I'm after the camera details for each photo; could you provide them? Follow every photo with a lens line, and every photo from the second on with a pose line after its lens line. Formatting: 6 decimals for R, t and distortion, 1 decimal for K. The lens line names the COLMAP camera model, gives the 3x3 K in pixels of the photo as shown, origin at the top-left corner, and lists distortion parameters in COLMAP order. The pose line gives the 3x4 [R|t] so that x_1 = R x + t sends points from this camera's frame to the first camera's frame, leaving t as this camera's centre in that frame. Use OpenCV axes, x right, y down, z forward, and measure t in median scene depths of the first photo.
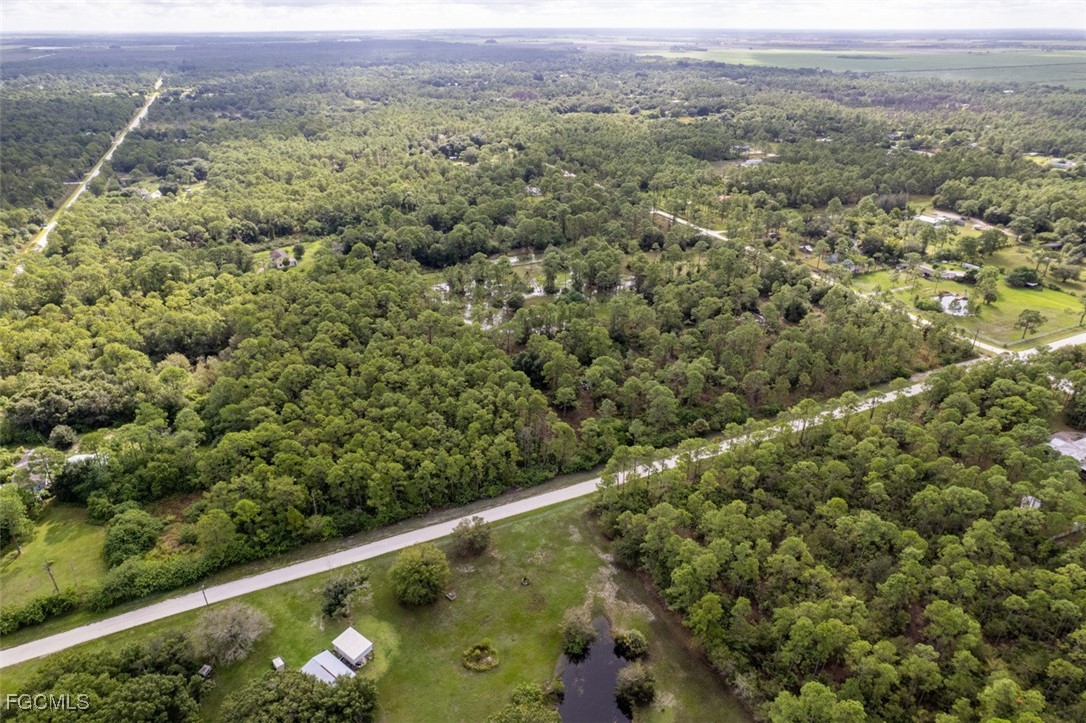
lens RADIAL K [[706.3, 0, 543.0], [0, 706.3, 361.5], [0, 0, 1]] dist [-0.083325, 0.077563]
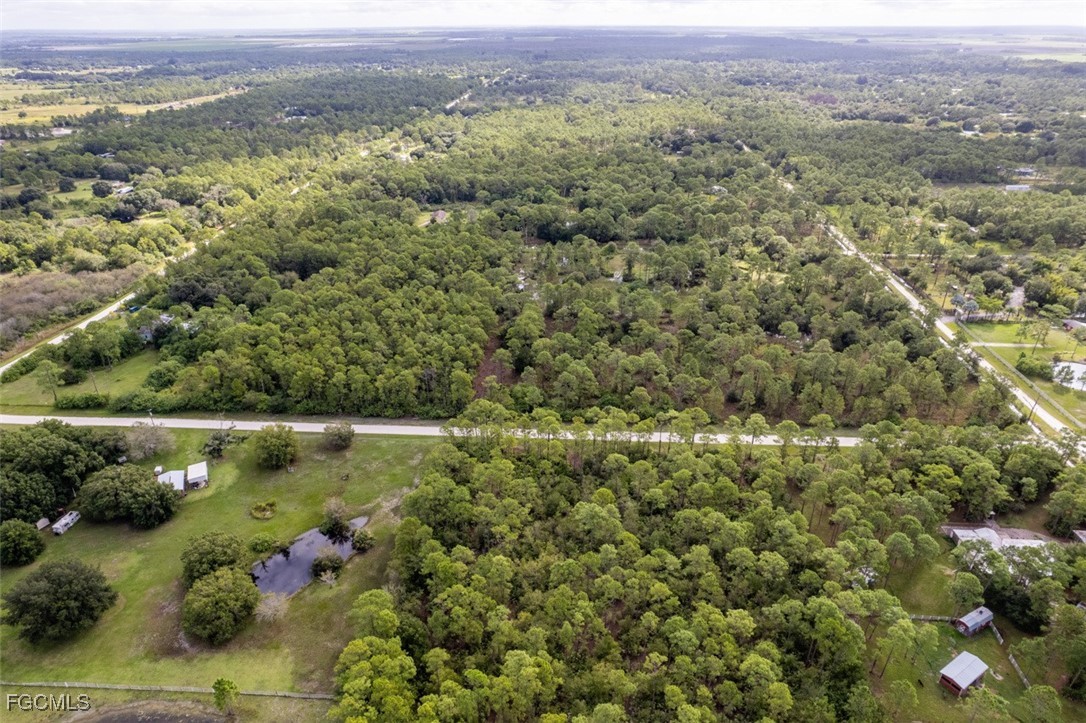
lens RADIAL K [[706.3, 0, 543.0], [0, 706.3, 361.5], [0, 0, 1]] dist [-0.083325, 0.077563]
pose [[0.878355, 0.209711, -0.429551, 0.704604], [-0.207619, 0.976808, 0.052344, -0.018595], [0.430566, 0.043206, 0.901524, 0.030771]]
